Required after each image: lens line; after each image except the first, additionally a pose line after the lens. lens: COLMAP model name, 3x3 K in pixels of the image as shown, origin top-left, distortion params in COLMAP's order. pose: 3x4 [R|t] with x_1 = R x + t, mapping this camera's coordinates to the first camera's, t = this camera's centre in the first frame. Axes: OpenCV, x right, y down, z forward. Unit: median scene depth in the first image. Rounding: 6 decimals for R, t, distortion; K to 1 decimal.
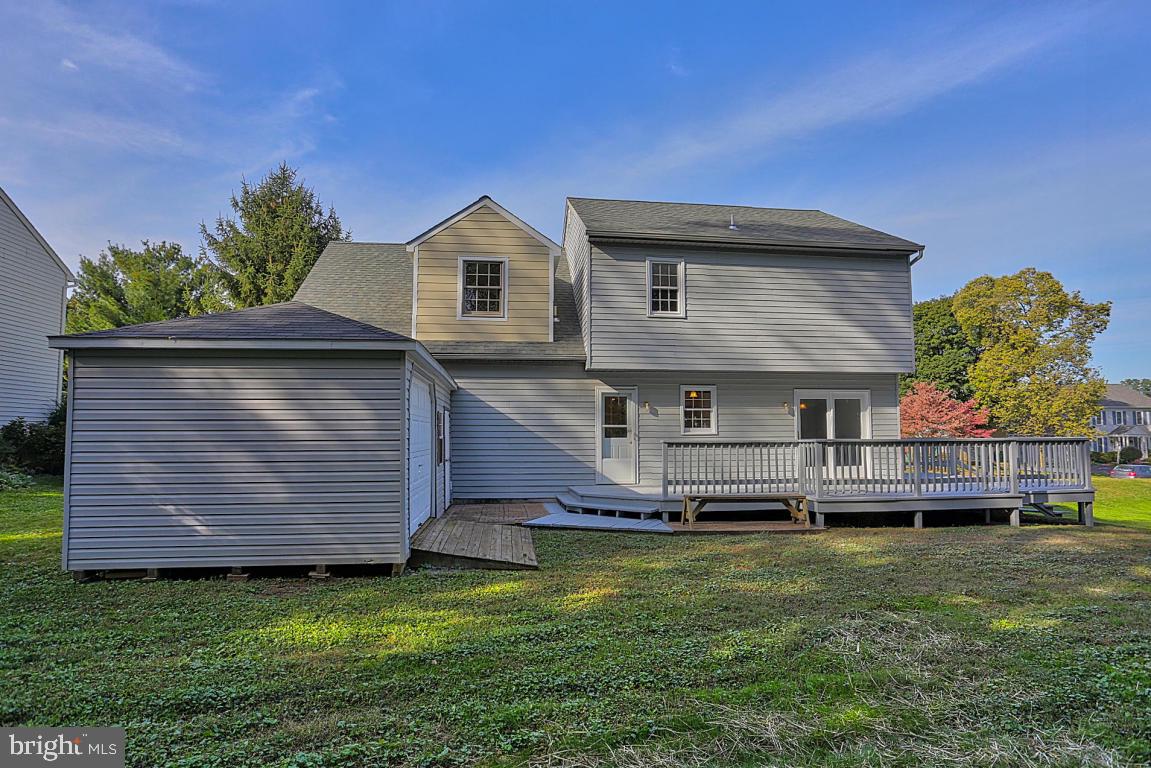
lens RADIAL K [[644.7, 0, 569.8], [0, 644.7, 394.2], [0, 0, 1]] dist [-0.029302, -0.000174]
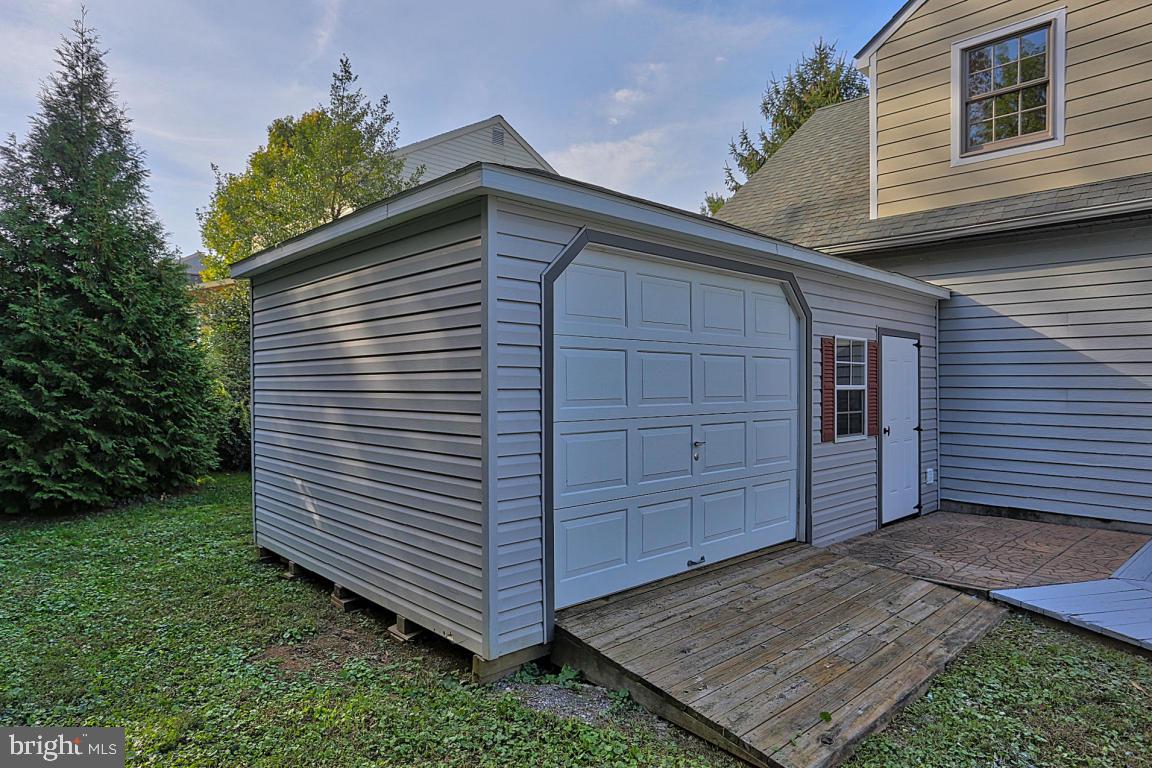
lens RADIAL K [[674.6, 0, 573.4], [0, 674.6, 390.7], [0, 0, 1]] dist [-0.029377, 0.002495]
pose [[0.585853, 0.013017, -0.810313, 0.089875], [0.052161, 0.997192, 0.053731, 0.022794], [0.808737, -0.073745, 0.583529, 0.407412]]
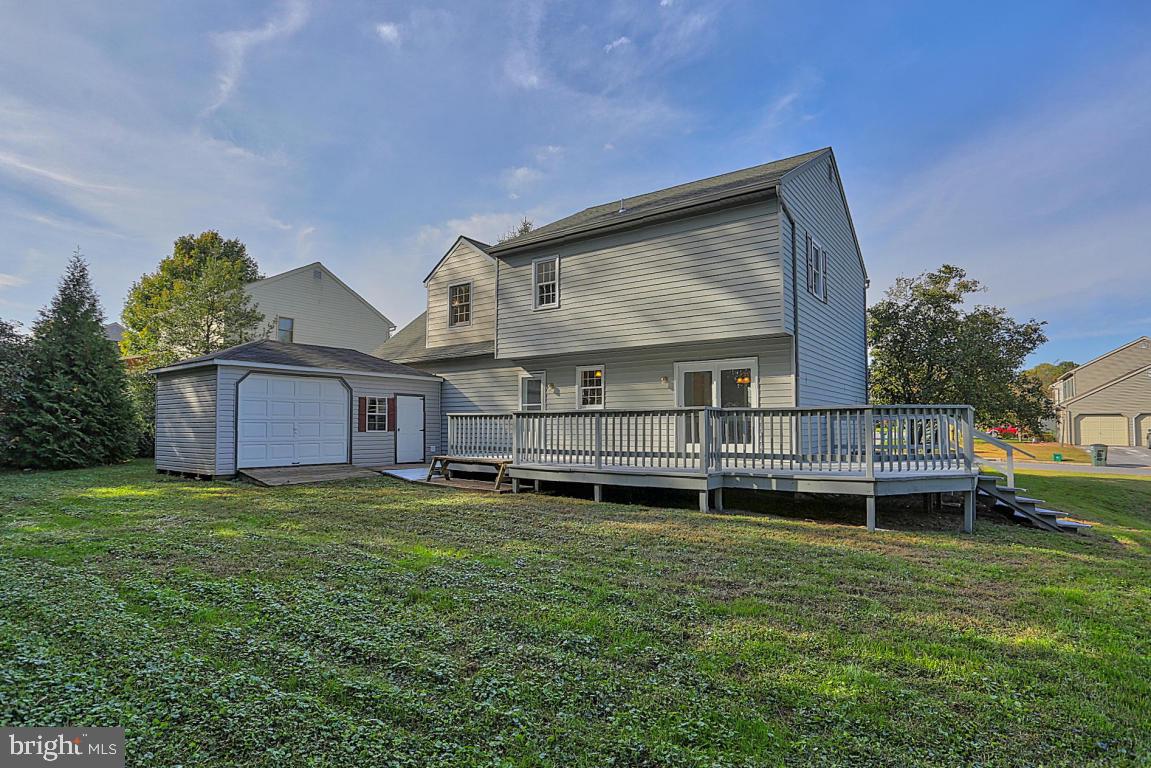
lens RADIAL K [[622.9, 0, 578.7], [0, 622.9, 403.8], [0, 0, 1]] dist [-0.022373, 0.007080]
pose [[0.700352, -0.024363, -0.713382, 0.967475], [0.045895, 0.998886, 0.010944, 0.039357], [0.712321, -0.040405, 0.700690, 0.252509]]
